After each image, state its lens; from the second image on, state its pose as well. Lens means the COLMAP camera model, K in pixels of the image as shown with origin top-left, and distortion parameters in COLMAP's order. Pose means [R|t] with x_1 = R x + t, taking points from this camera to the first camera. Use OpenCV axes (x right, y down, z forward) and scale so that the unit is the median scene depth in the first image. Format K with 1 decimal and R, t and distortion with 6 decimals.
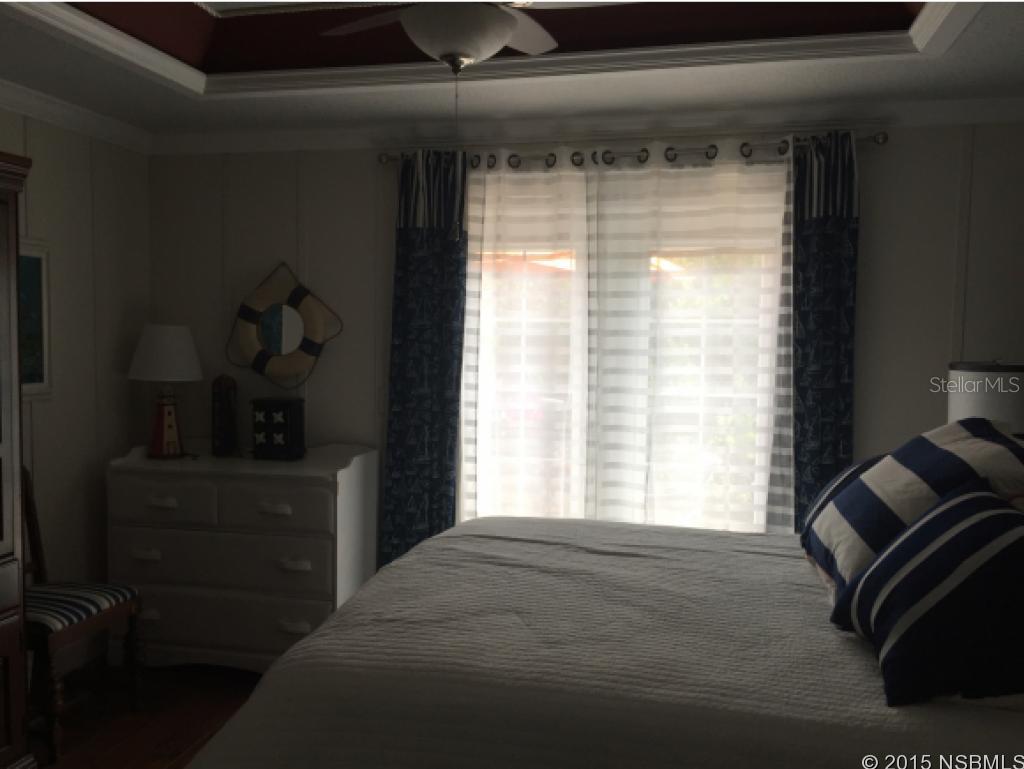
lens RADIAL K [[877.1, 0, 511.6], [0, 877.1, 384.8], [0, 0, 1]] dist [0.094062, -0.124419]
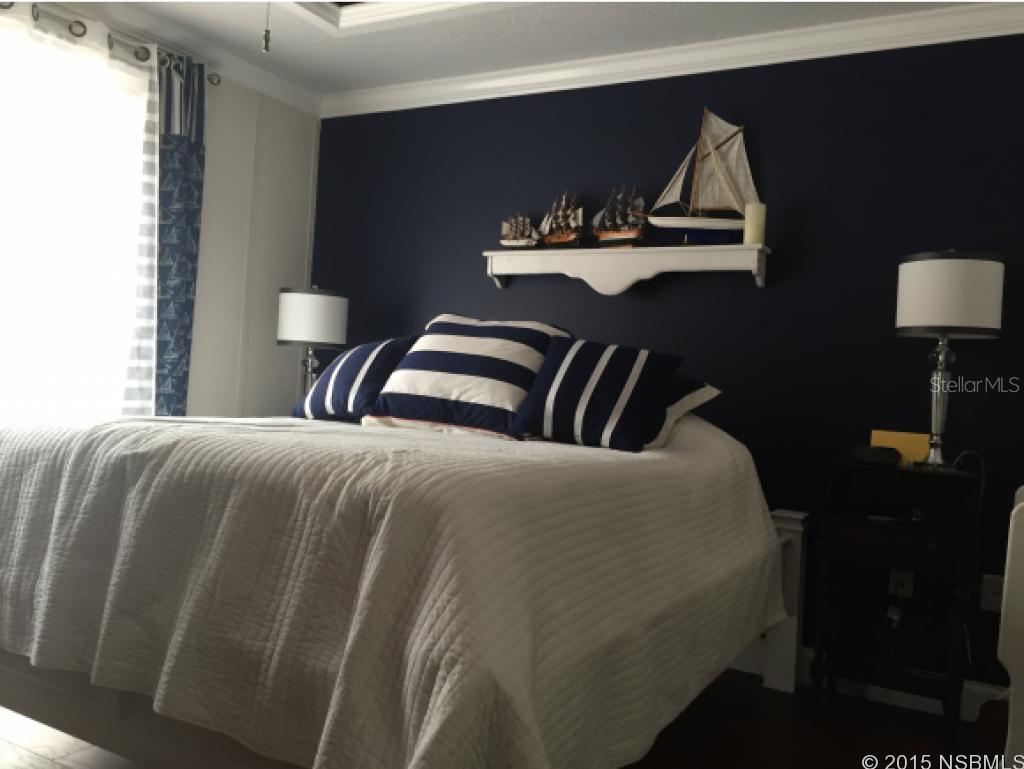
lens RADIAL K [[877.1, 0, 512.2], [0, 877.1, 383.5], [0, 0, 1]] dist [0.094062, -0.124419]
pose [[0.283798, 0.004596, 0.958873, -0.524456], [0.003330, 0.999978, -0.005778, 0.105017], [-0.958878, 0.004833, 0.283776, 0.330727]]
